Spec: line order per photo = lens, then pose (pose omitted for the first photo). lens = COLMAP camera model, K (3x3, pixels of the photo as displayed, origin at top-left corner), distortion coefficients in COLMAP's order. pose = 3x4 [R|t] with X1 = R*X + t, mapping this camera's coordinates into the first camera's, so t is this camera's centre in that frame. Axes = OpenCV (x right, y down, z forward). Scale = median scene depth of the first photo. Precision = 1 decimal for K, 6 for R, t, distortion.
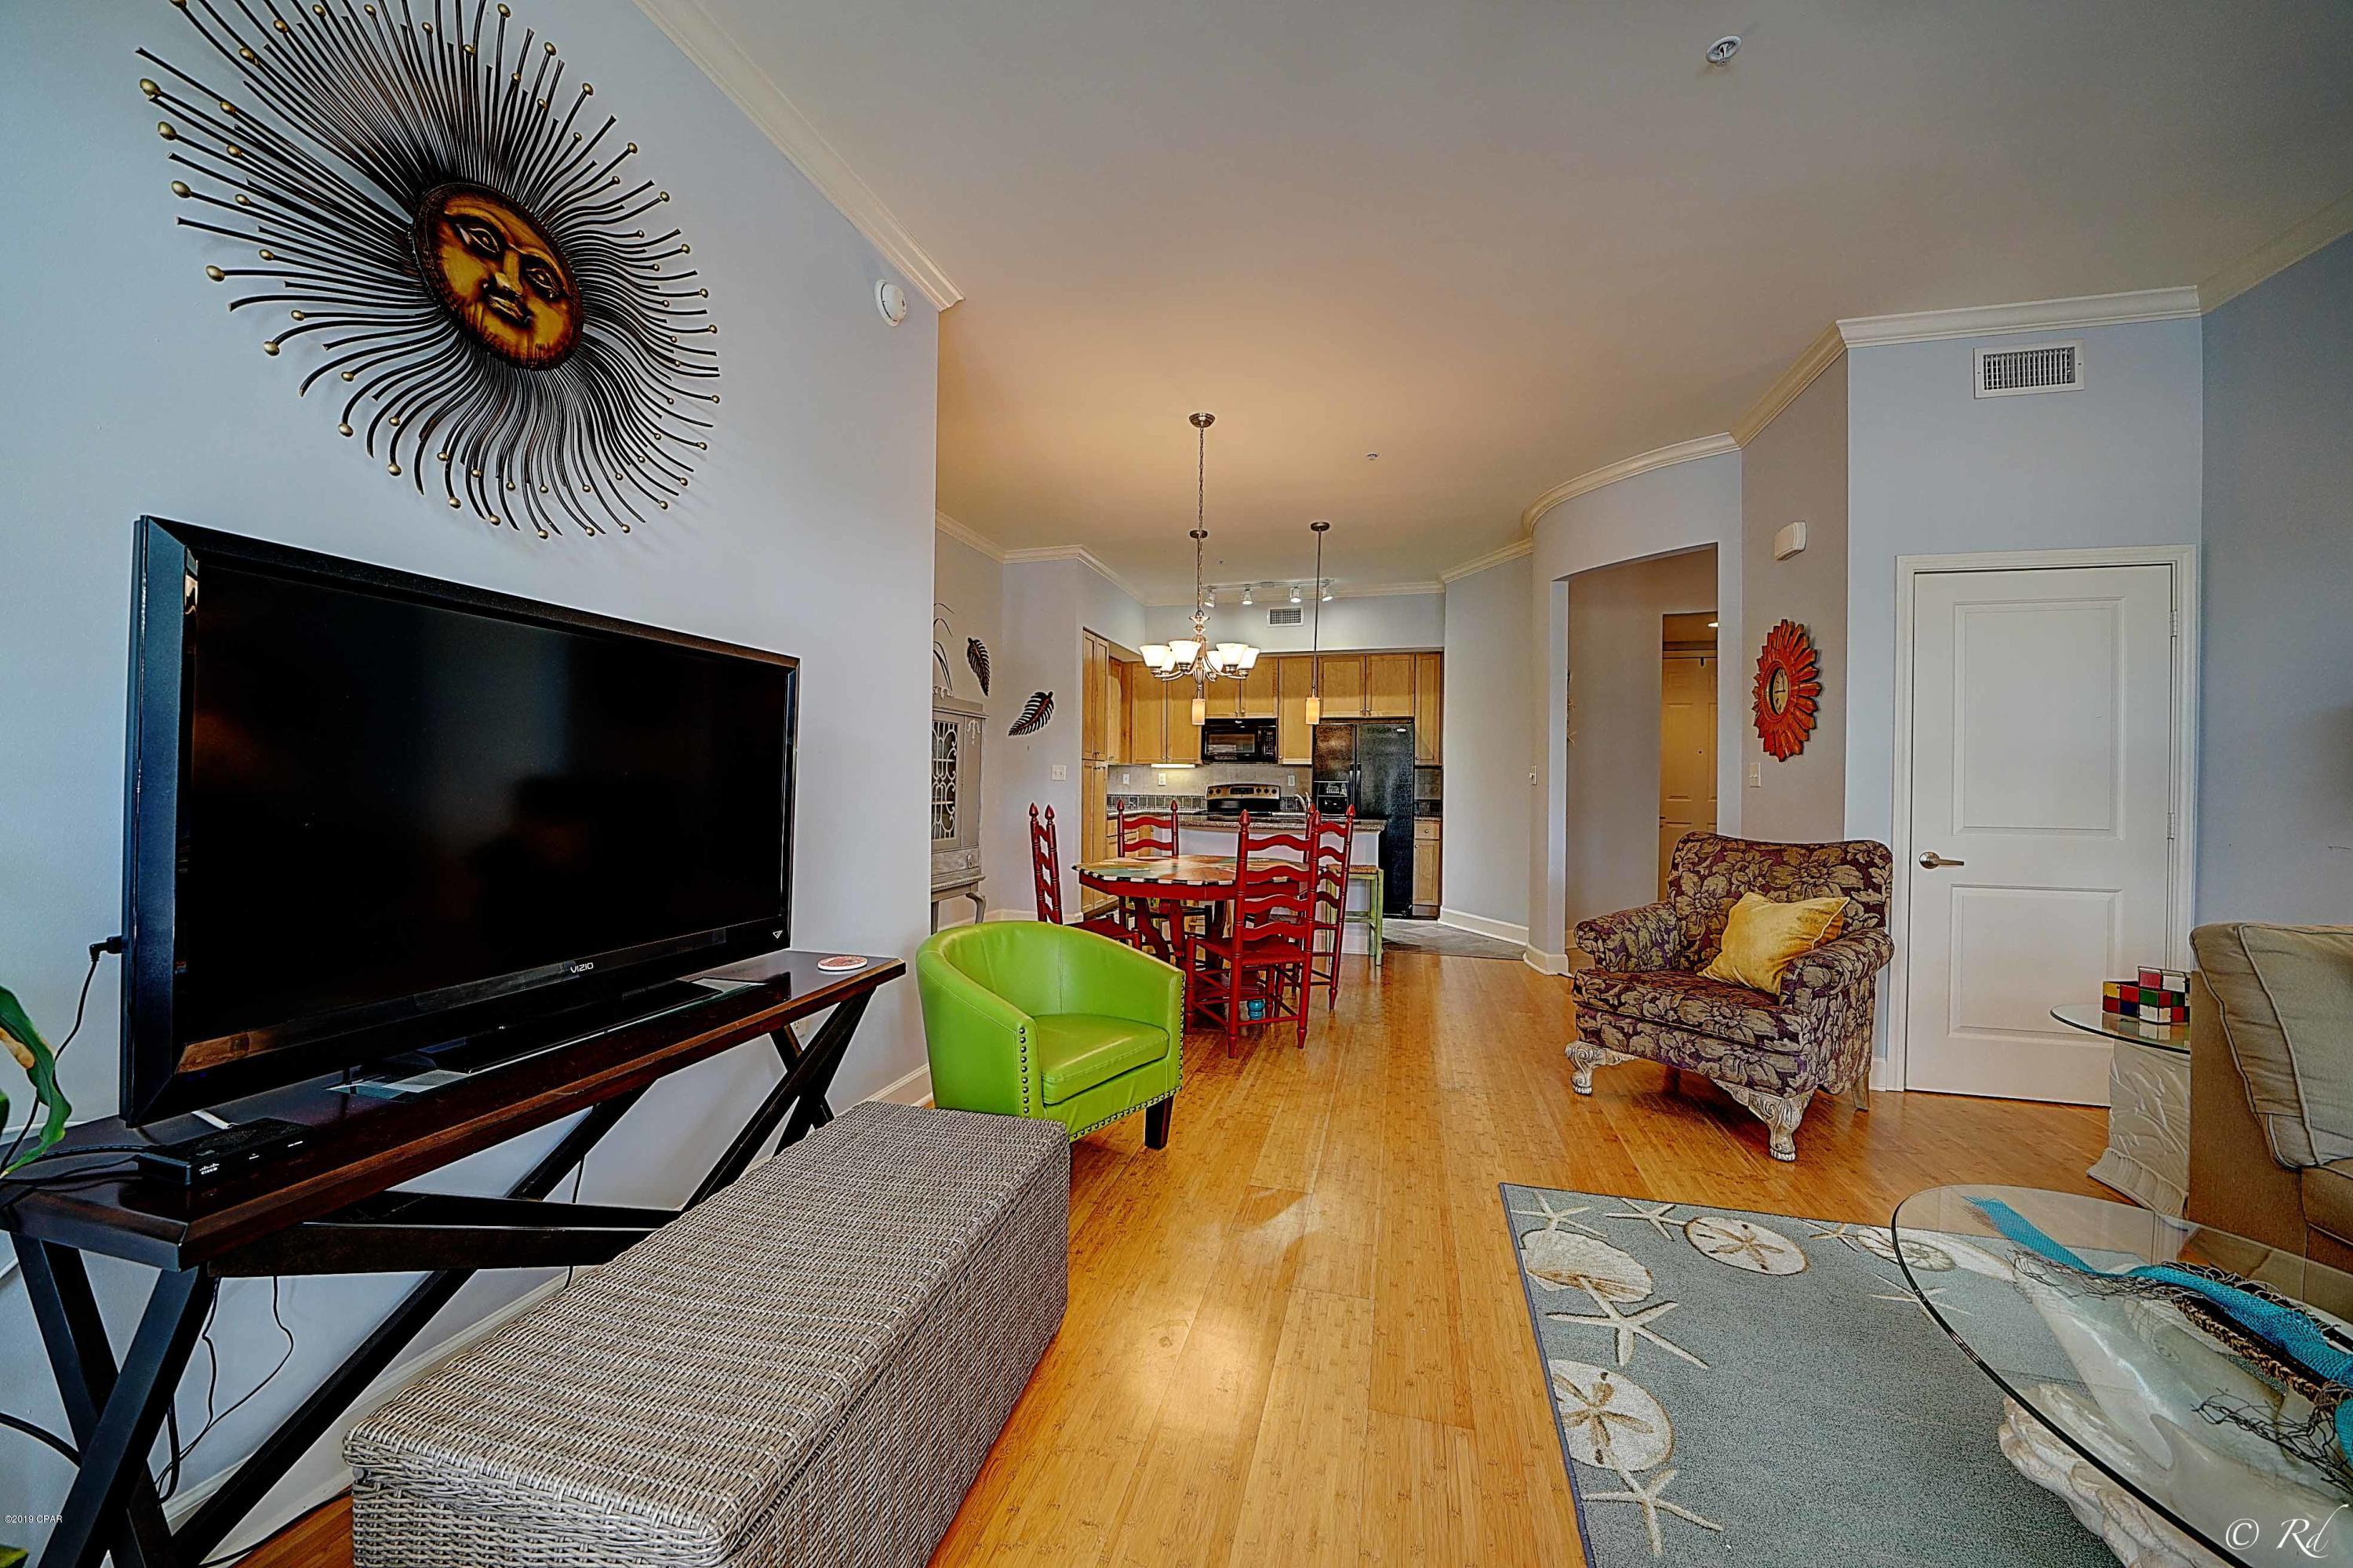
lens RADIAL K [[814.3, 0, 1174.1], [0, 814.3, 783.5], [0, 0, 1]] dist [-0.022901, 0.001372]
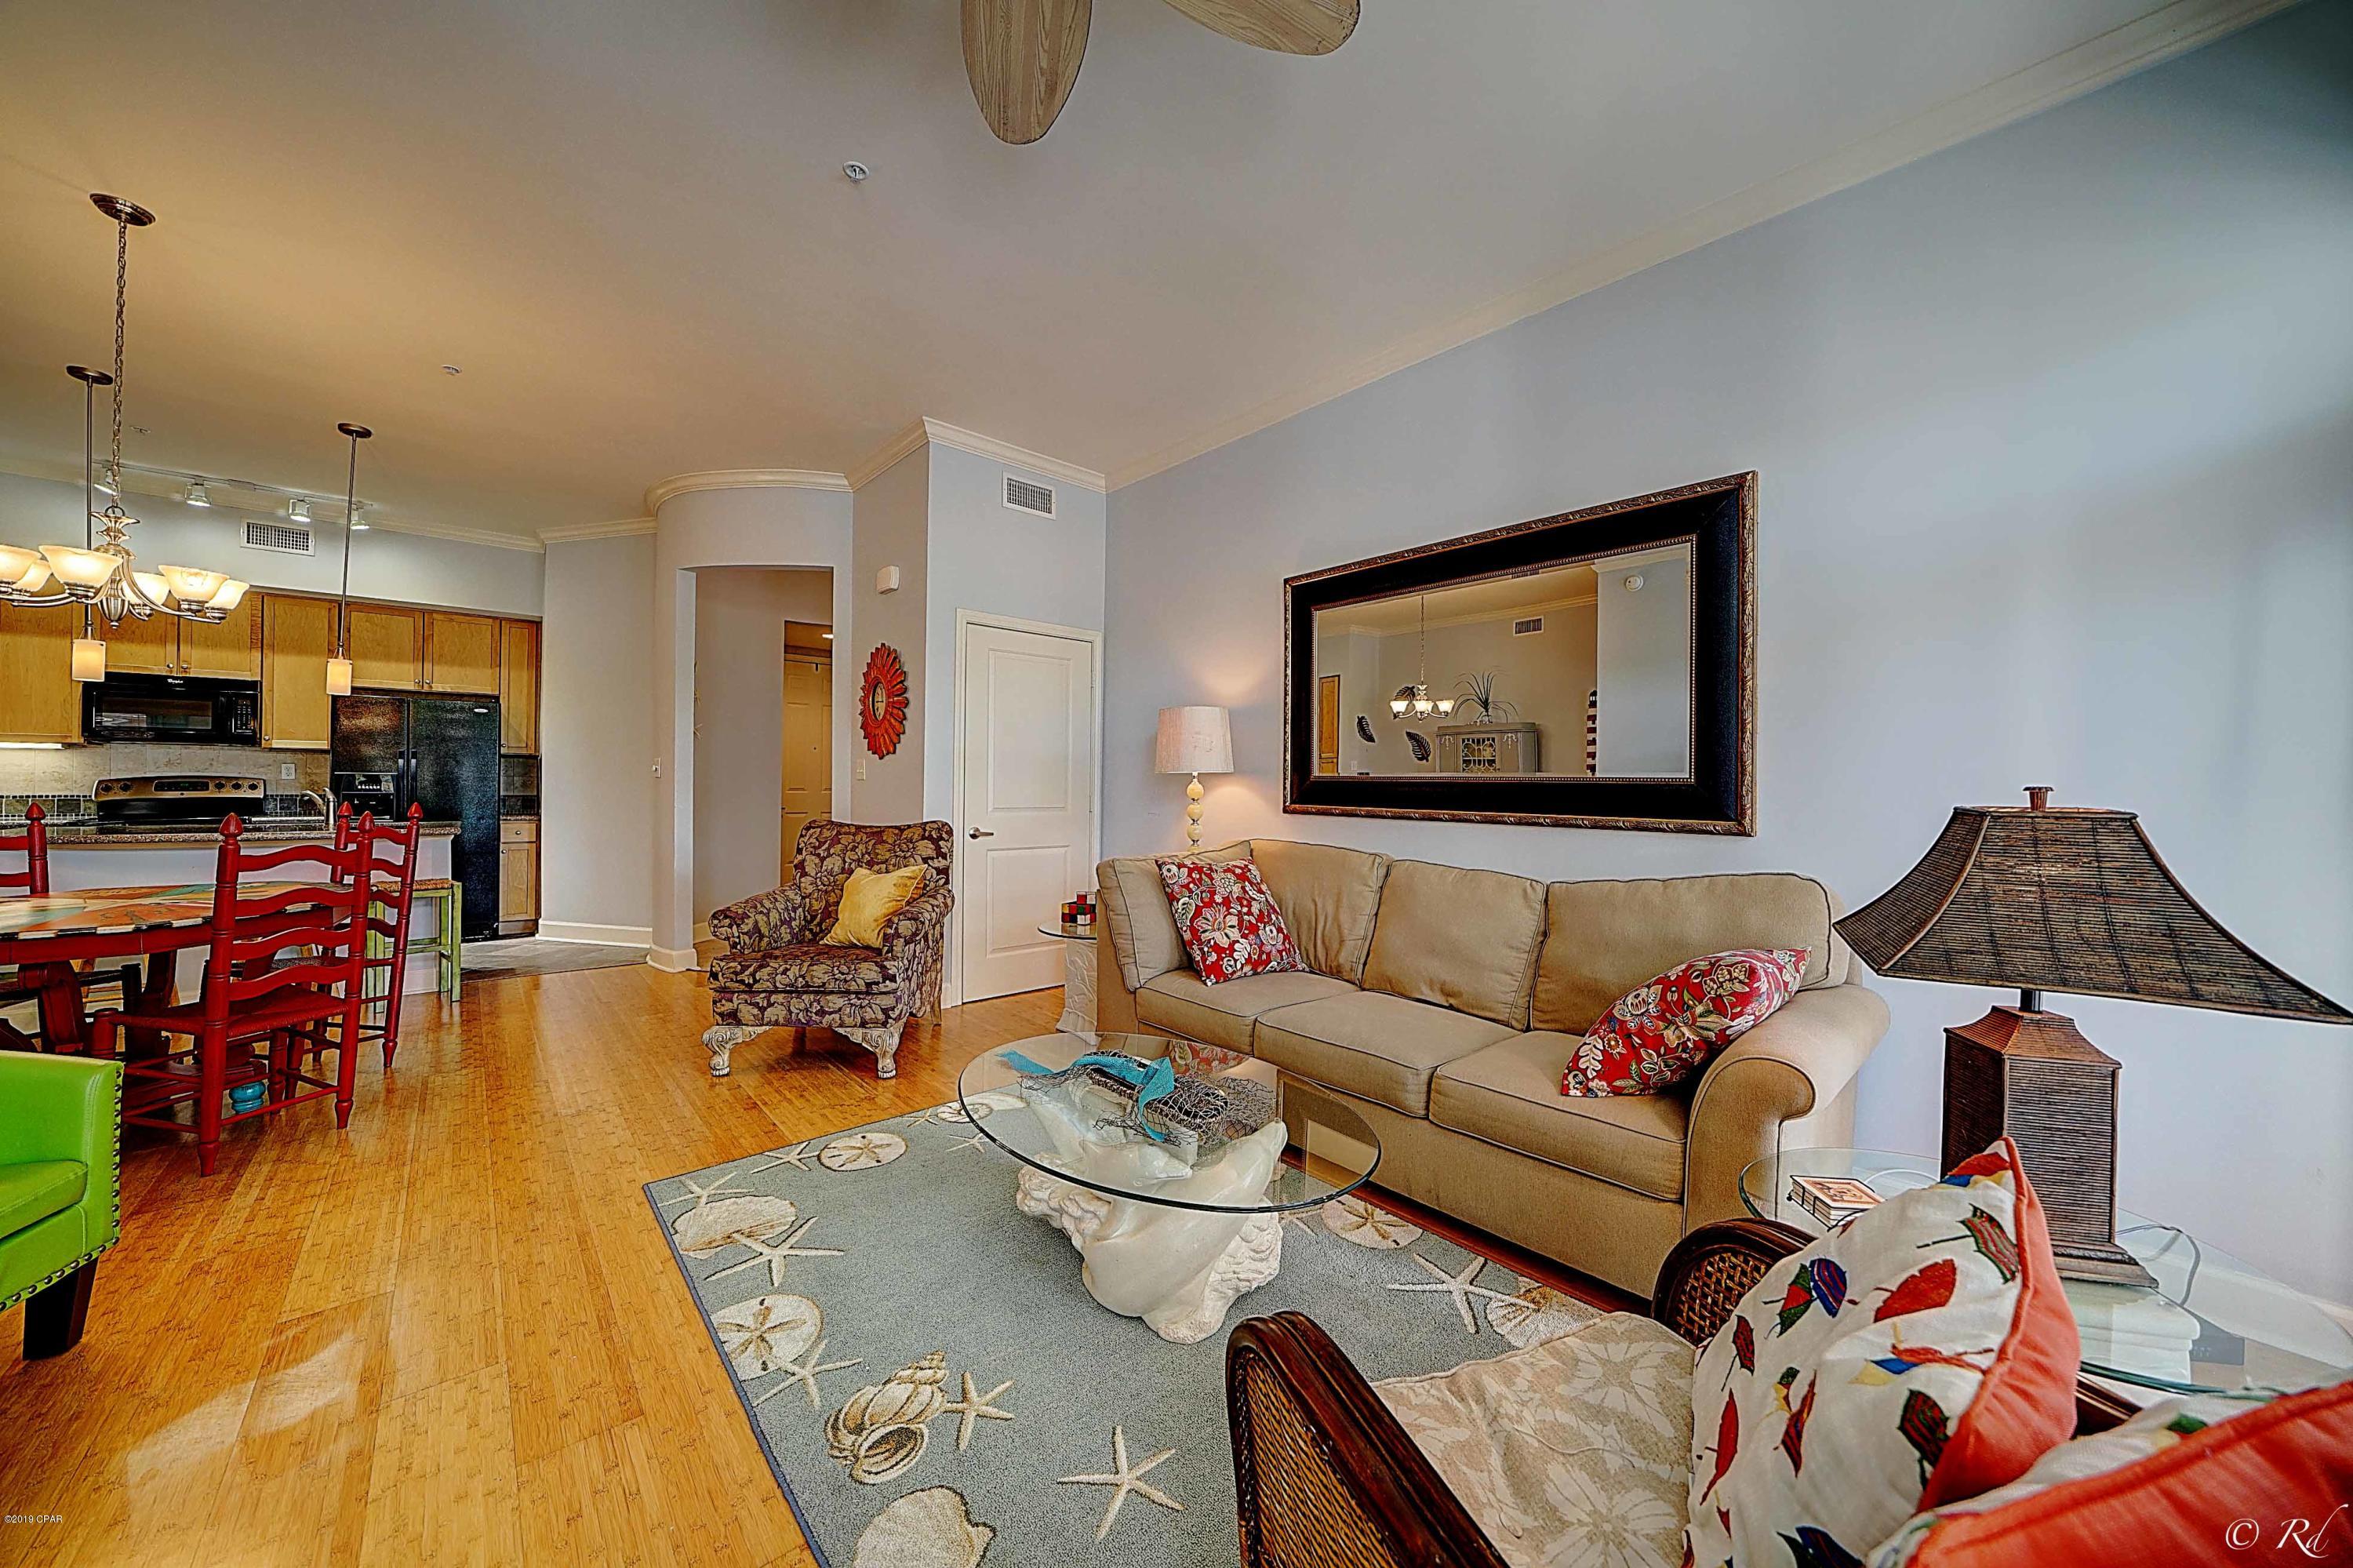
lens RADIAL K [[814.3, 0, 1177.0], [0, 814.3, 784.0], [0, 0, 1]] dist [-0.022901, 0.001372]
pose [[0.537747, -0.005821, 0.843086, -0.049249], [-0.002857, 0.999958, 0.008727, -0.001710], [-0.843101, -0.007101, 0.537708, -0.049488]]
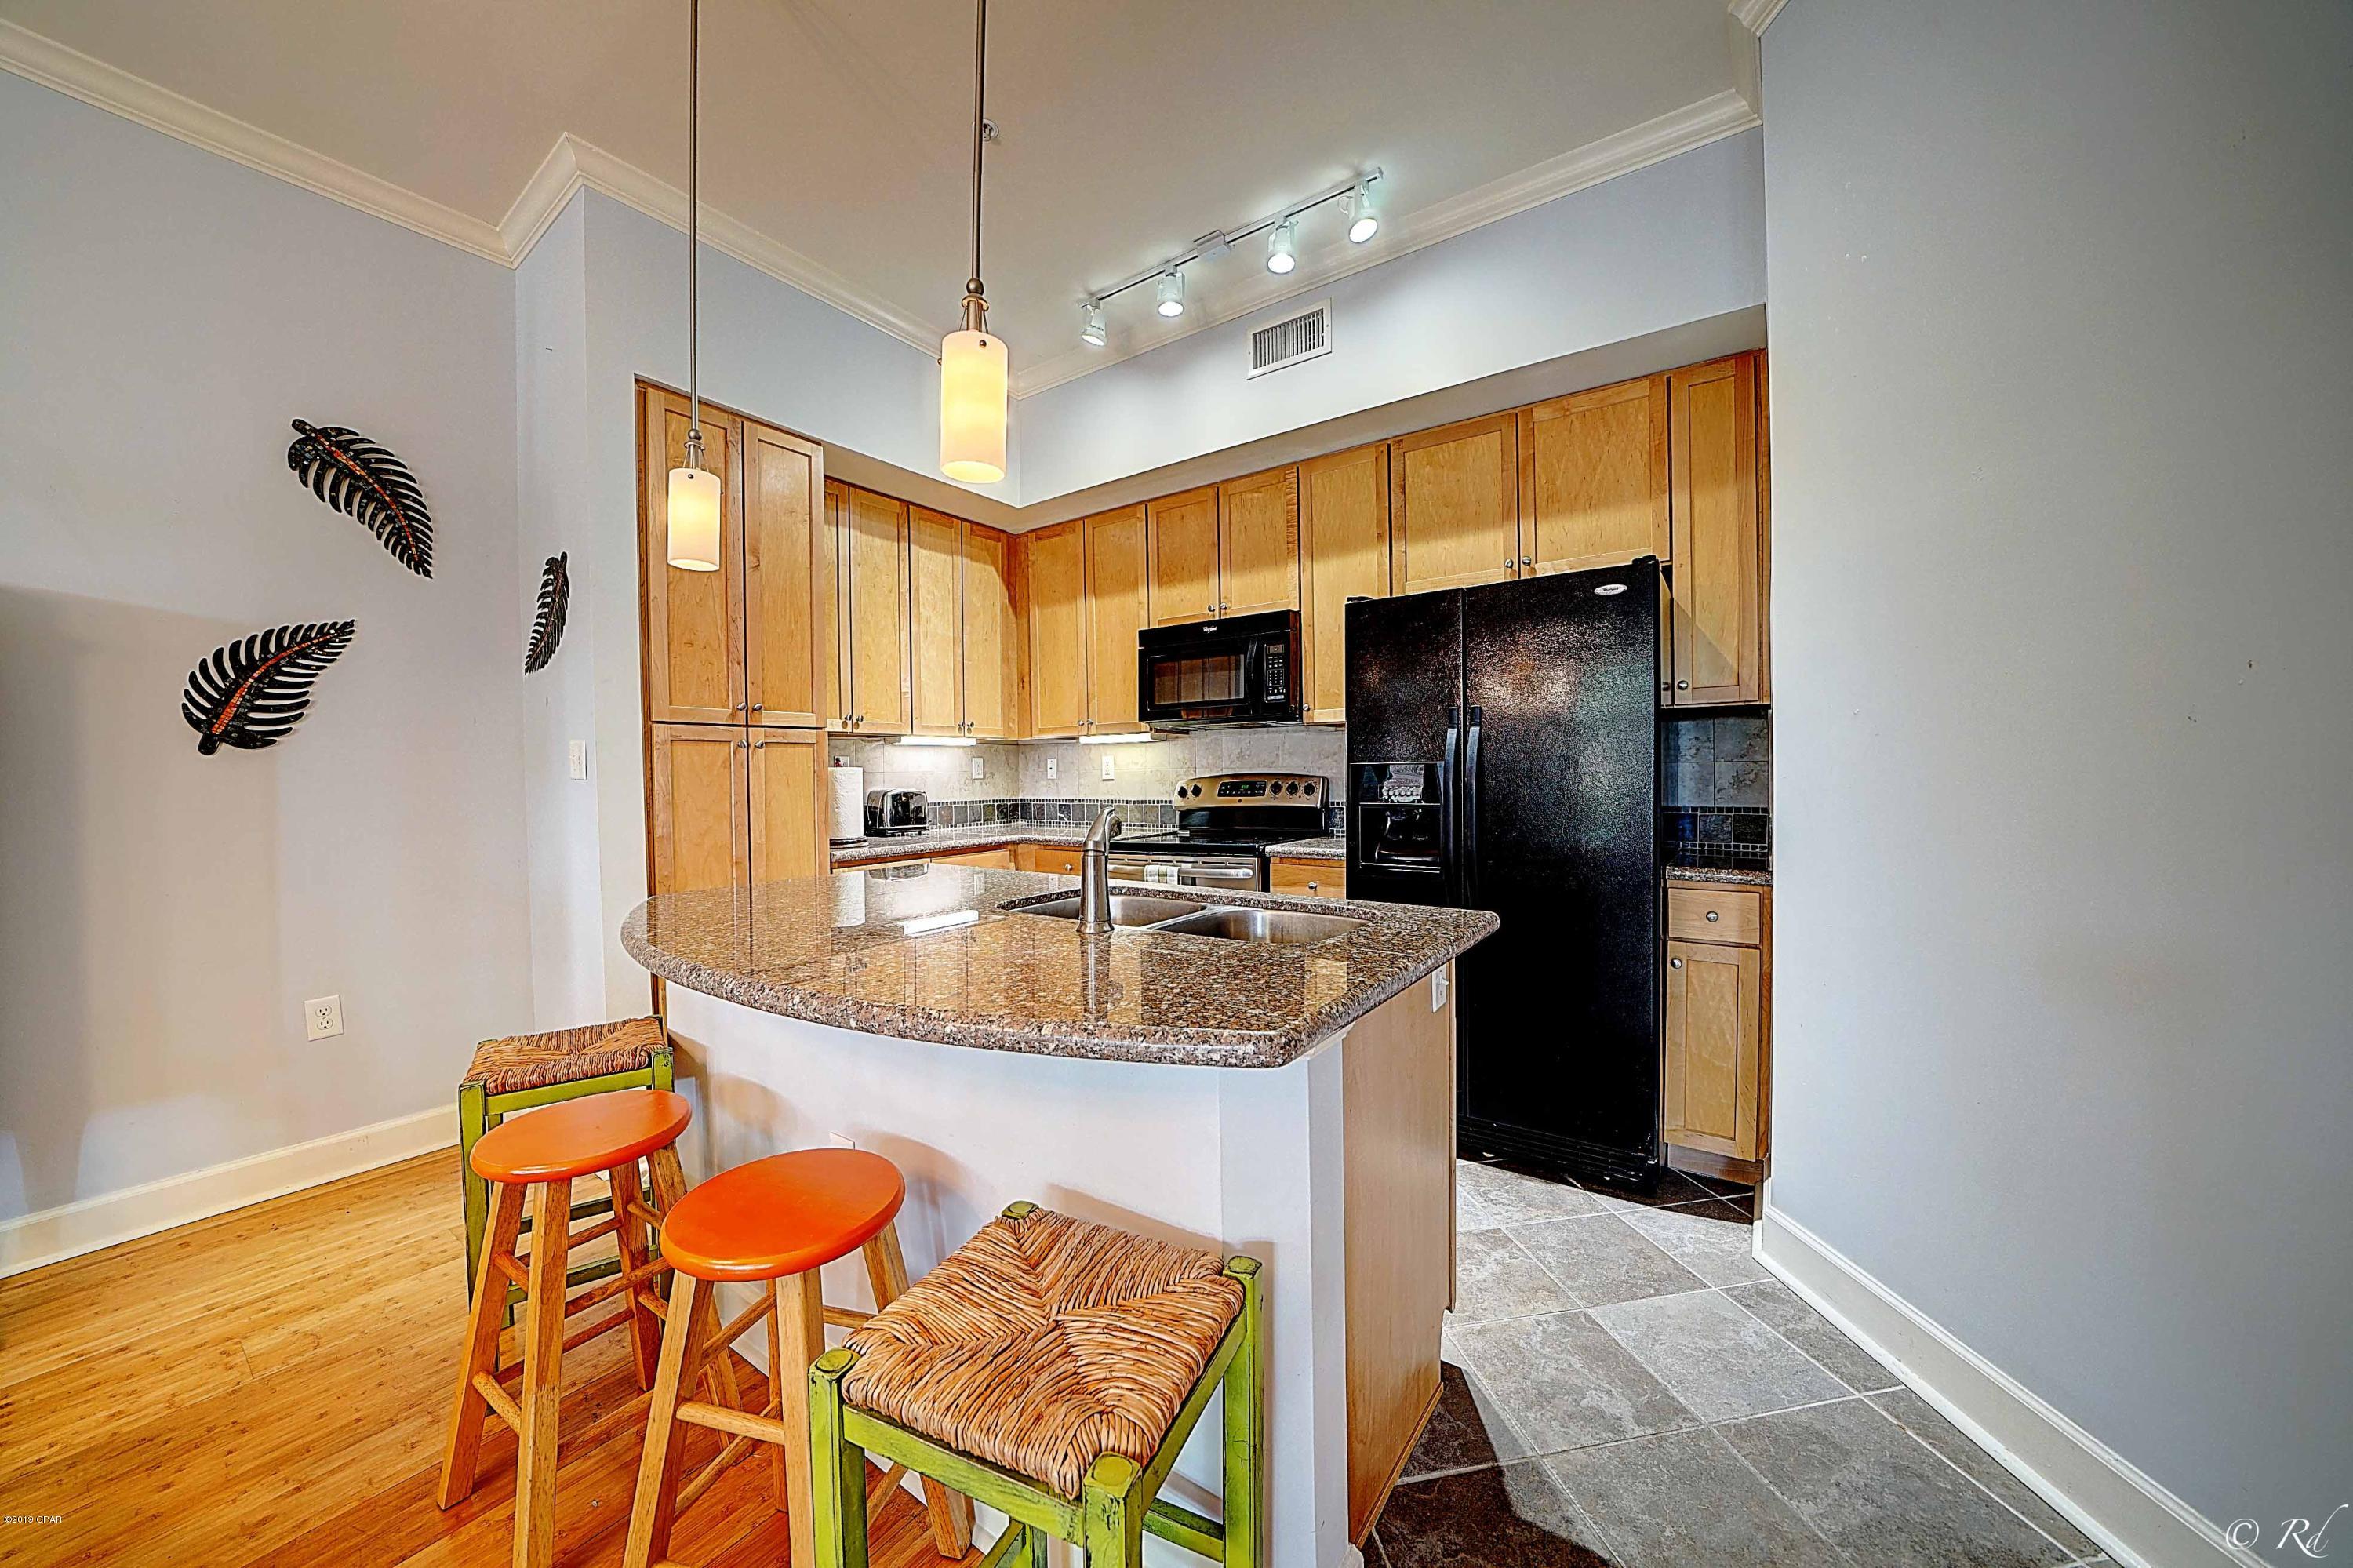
lens RADIAL K [[814.3, 0, 1183.4], [0, 814.3, 784.3], [0, 0, 1]] dist [-0.022901, 0.001372]
pose [[0.945298, -0.018762, -0.325668, 0.471257], [0.022588, 0.999713, 0.007973, 0.005395], [0.325425, -0.014894, 0.945451, 1.374647]]
